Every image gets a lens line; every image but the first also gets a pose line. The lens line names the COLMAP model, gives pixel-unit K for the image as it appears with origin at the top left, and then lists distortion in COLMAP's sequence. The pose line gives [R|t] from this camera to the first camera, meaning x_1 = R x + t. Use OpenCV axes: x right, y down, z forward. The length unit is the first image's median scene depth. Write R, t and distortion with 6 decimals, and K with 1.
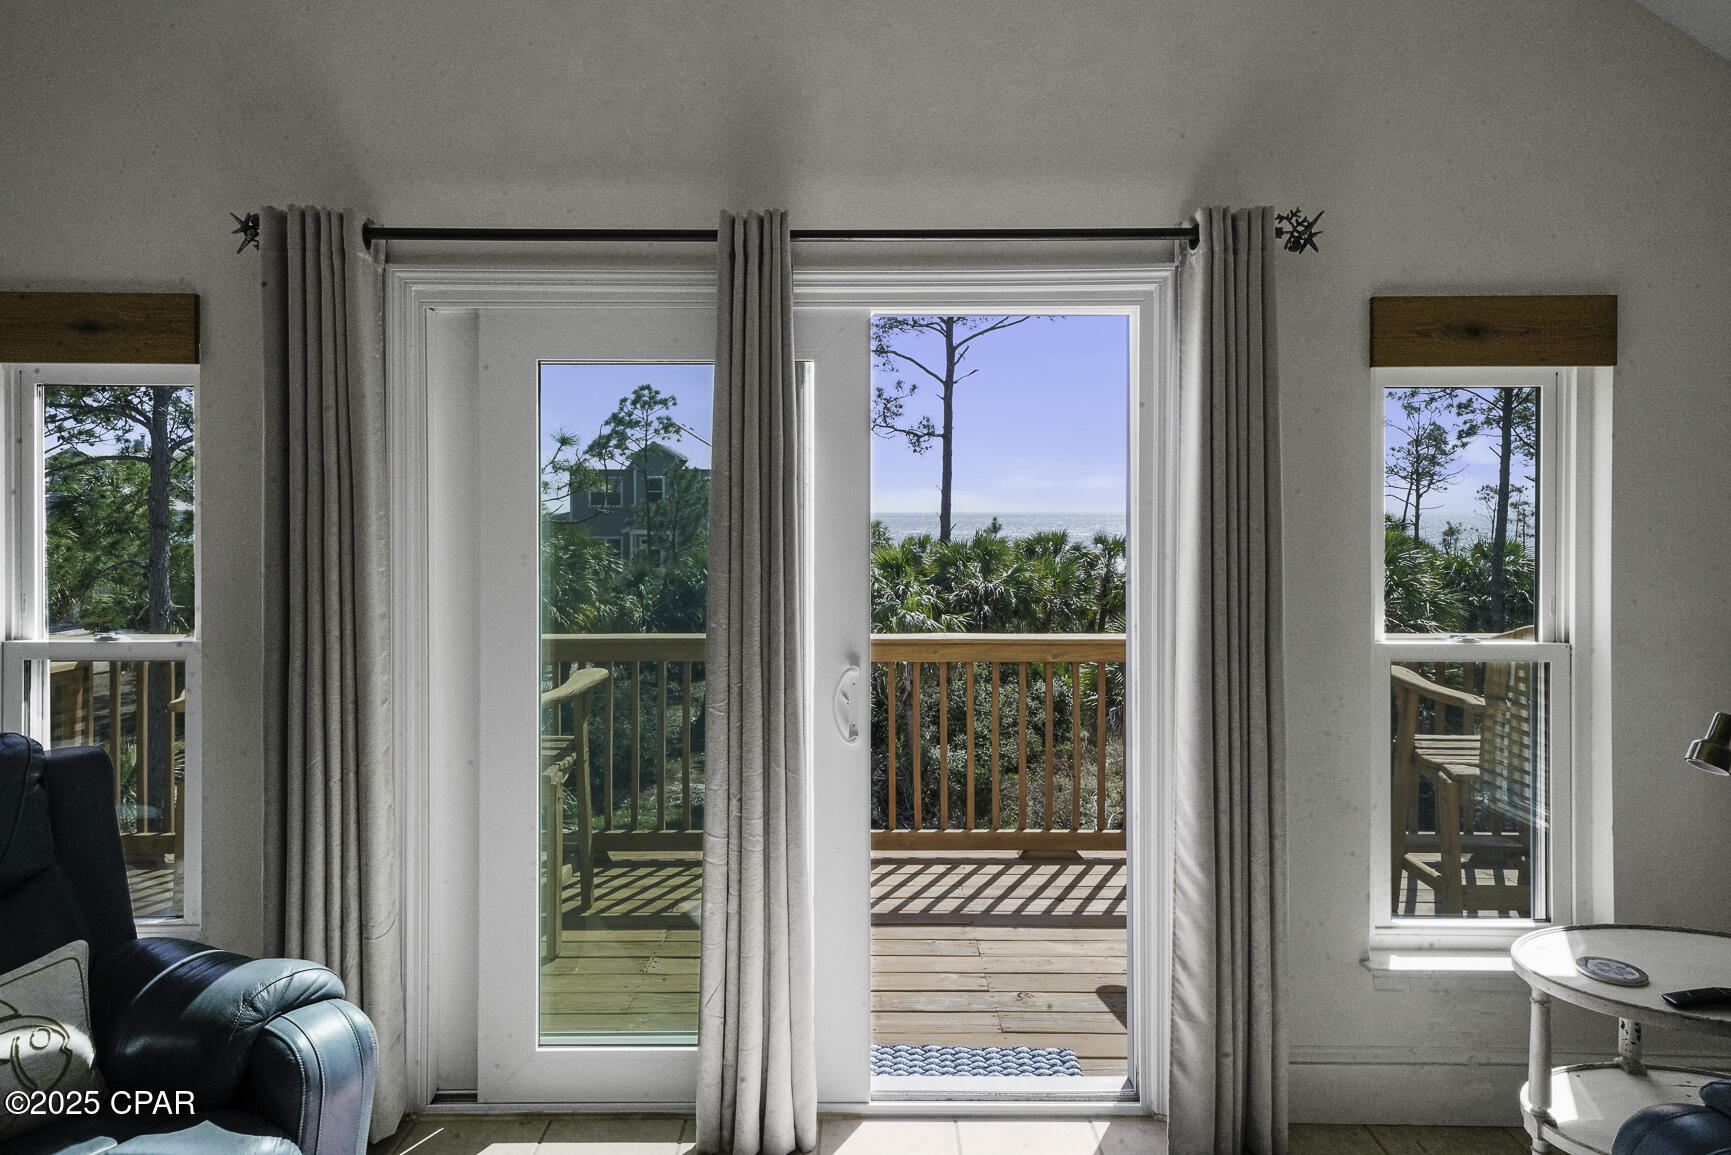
lens RADIAL K [[1052.0, 0, 883.1], [0, 1052.0, 514.2], [0, 0, 1]] dist [0.007290, -0.006437]
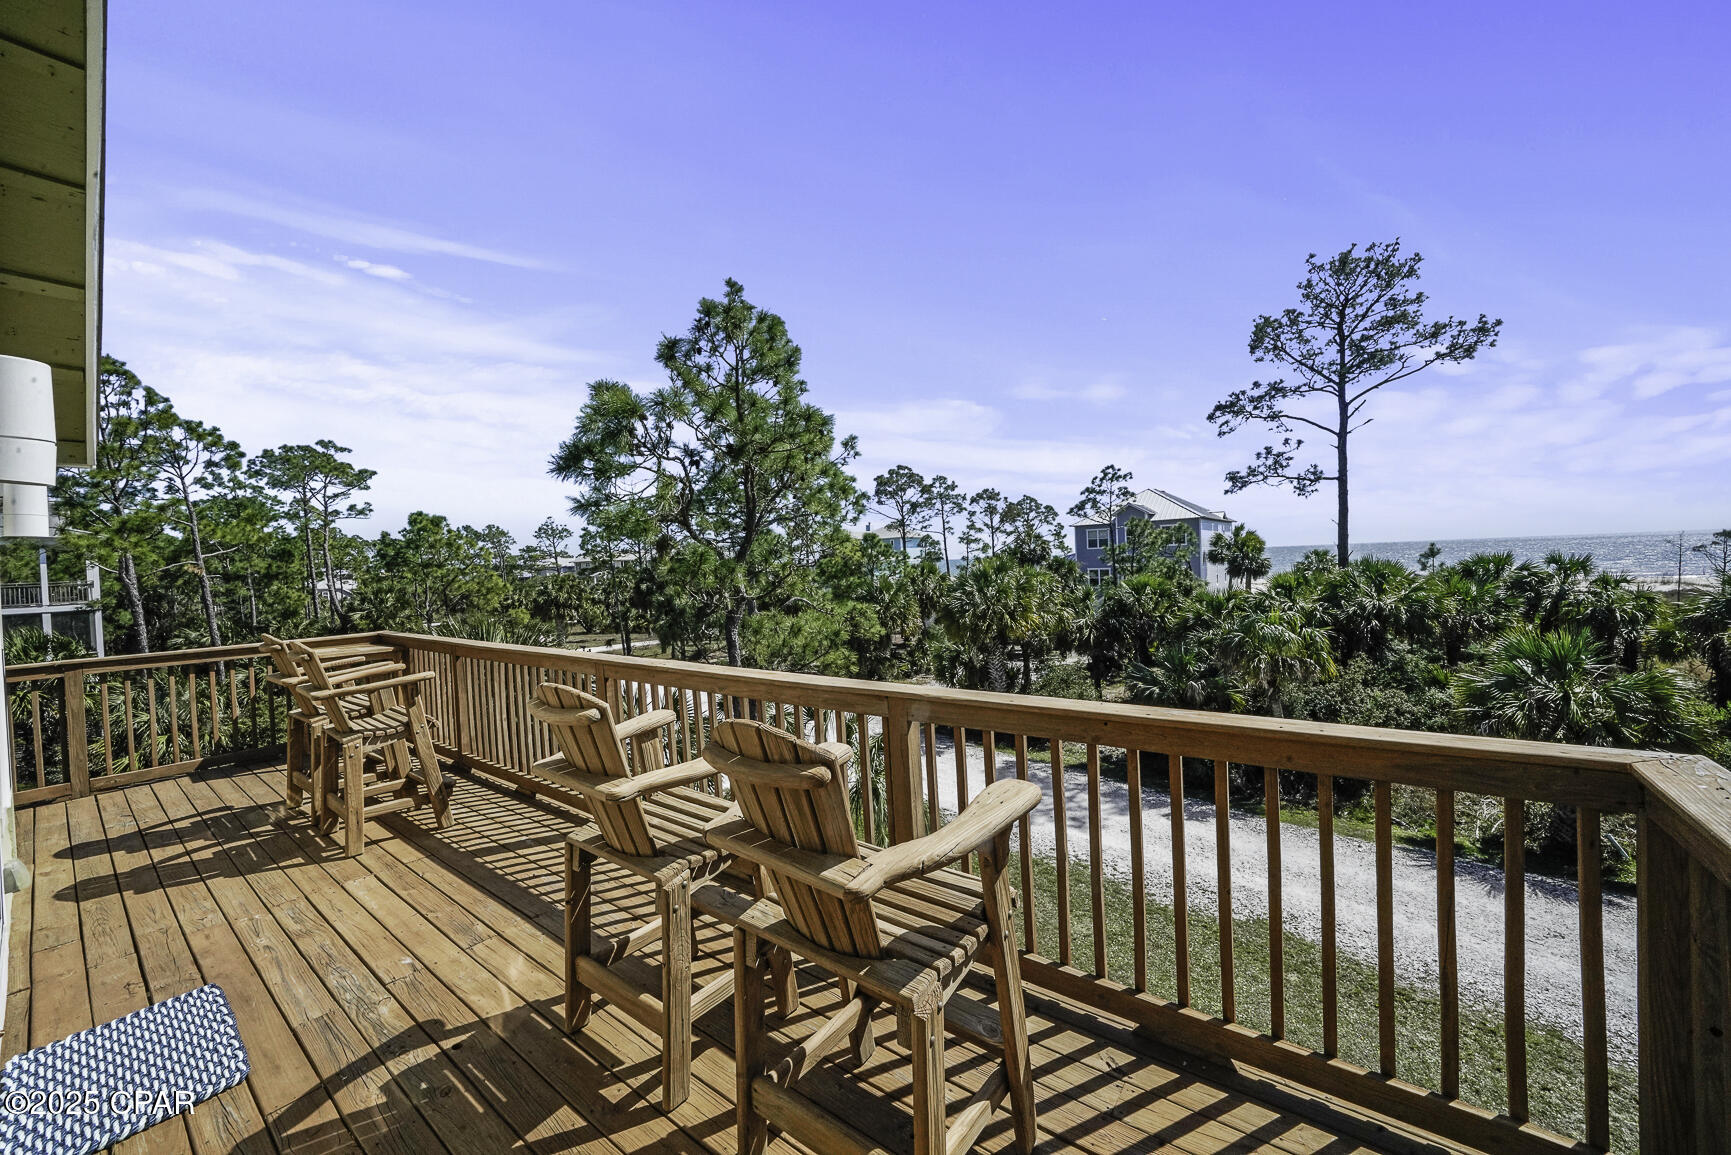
lens RADIAL K [[661.5, 0, 875.5], [0, 661.5, 577.4], [0, 0, 1]] dist [-0.005802, -0.000125]
pose [[0.794177, -0.017149, -0.607445, 0.093054], [0.038476, 0.999015, 0.022101, 0.001364], [0.606467, -0.040924, 0.794054, 0.073176]]
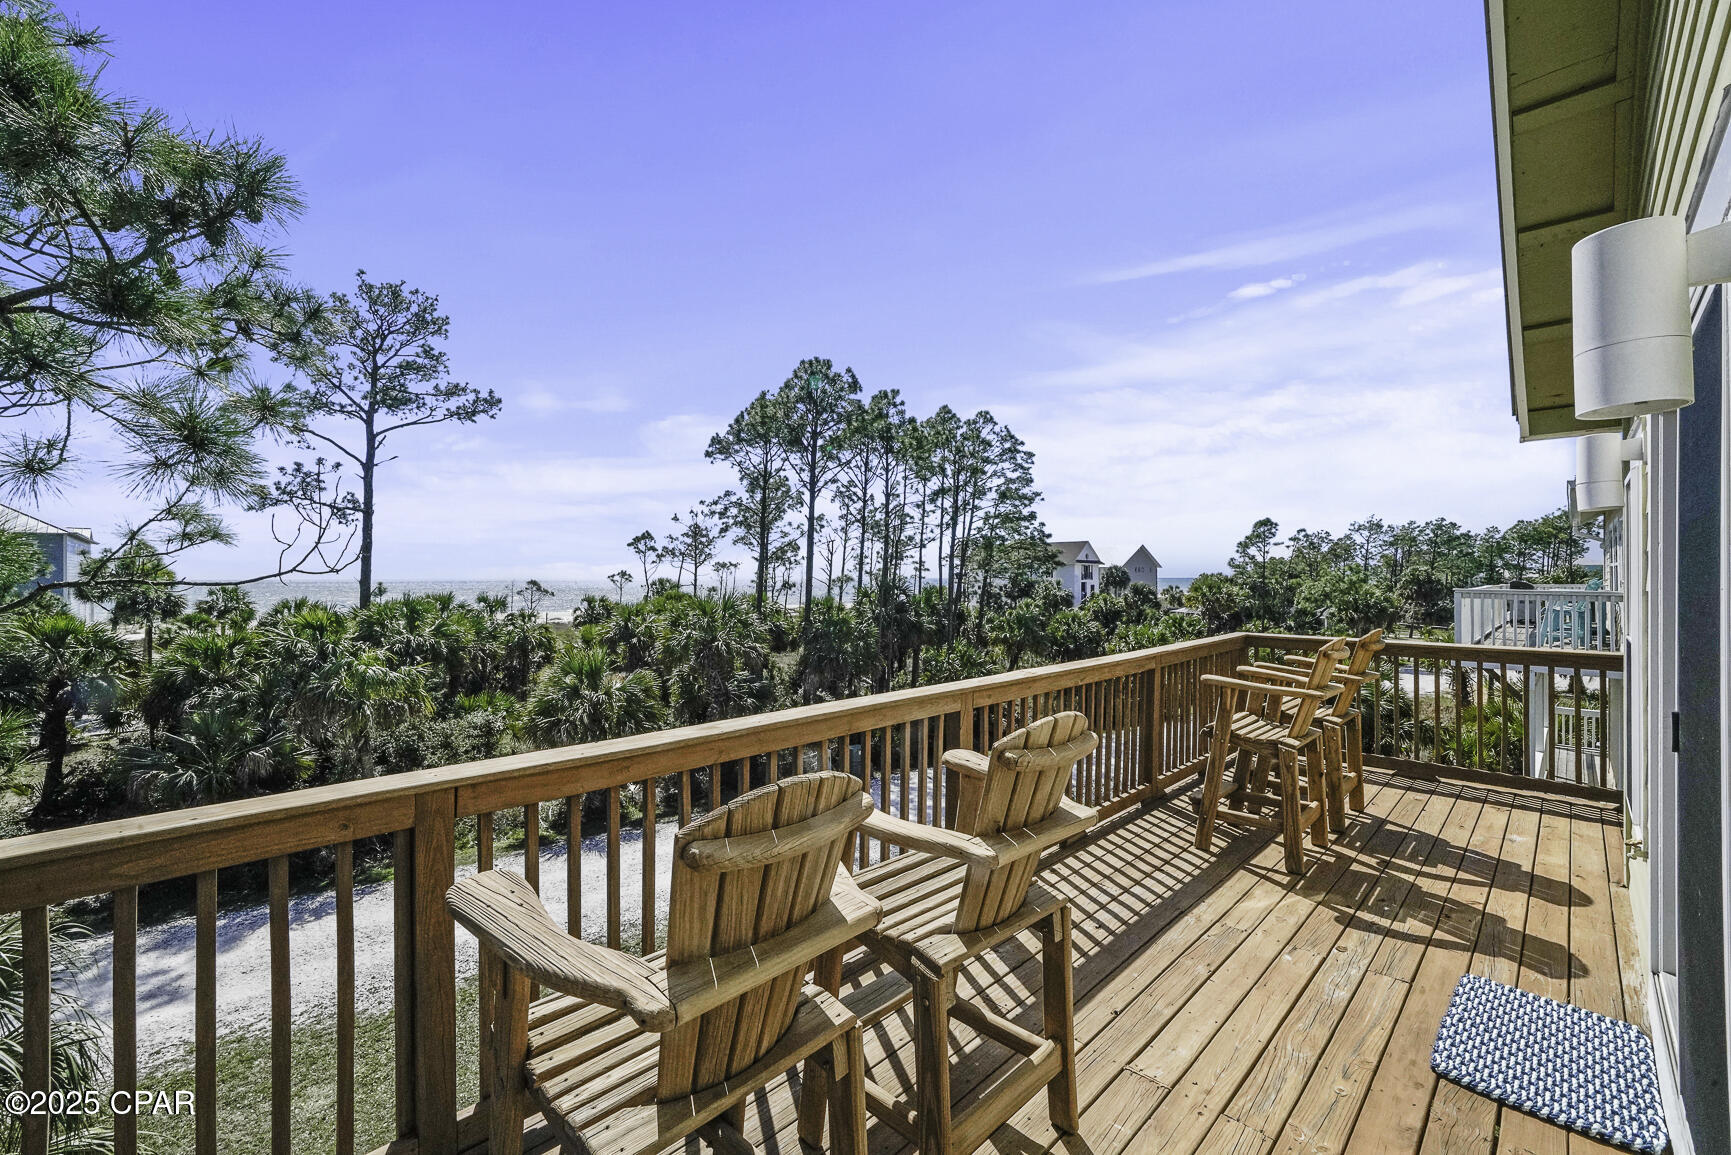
lens RADIAL K [[693.4, 0, 872.6], [0, 693.4, 566.8], [0, 0, 1]] dist [-0.000542, 0.000037]
pose [[0.710804, 0.008712, 0.703336, -0.077851], [0.004470, 0.999847, -0.016902, 0.001541], [-0.703376, 0.015158, 0.710656, 0.074873]]
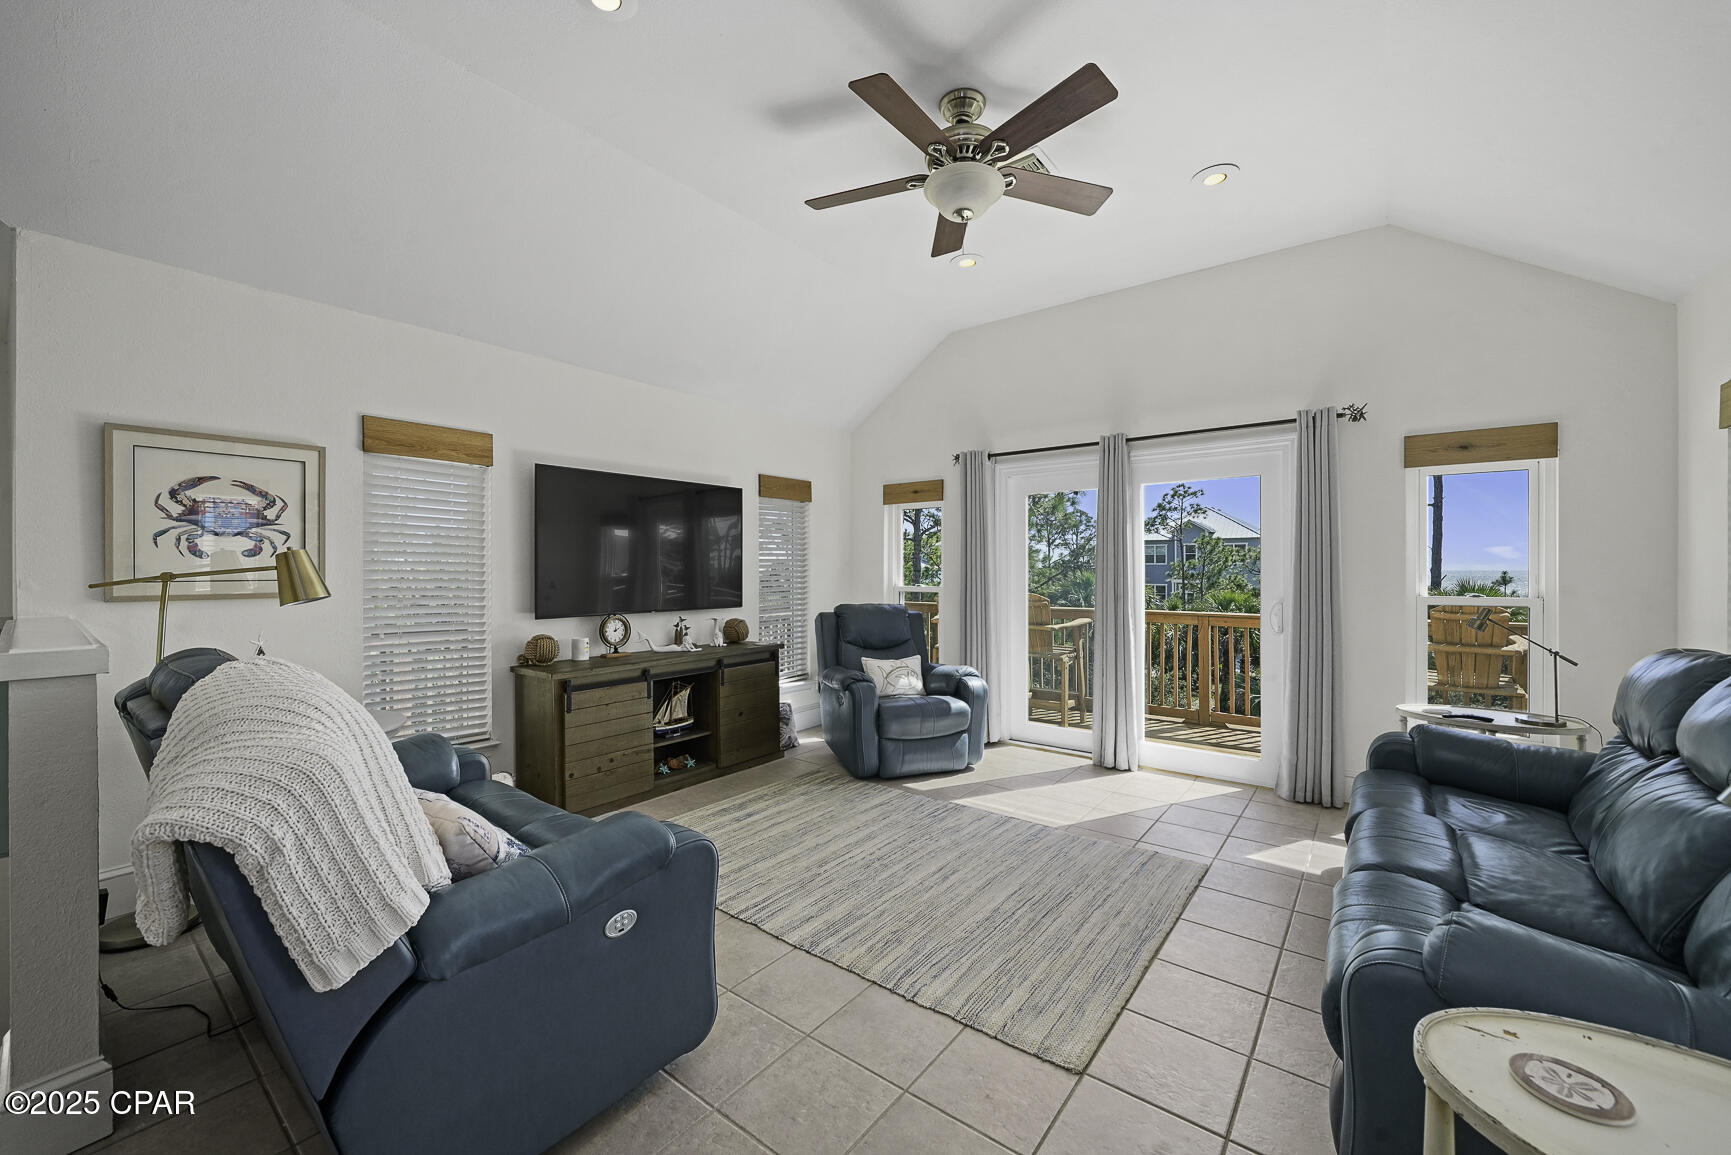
lens RADIAL K [[693.4, 0, 863.2], [0, 693.4, 568.5], [0, 0, 1]] dist [-0.000542, 0.000037]
pose [[0.783623, -0.003070, -0.621229, 0.041890], [-0.000445, 0.999985, -0.005503, 0.006556], [0.621236, 0.004588, 0.783610, -0.071613]]
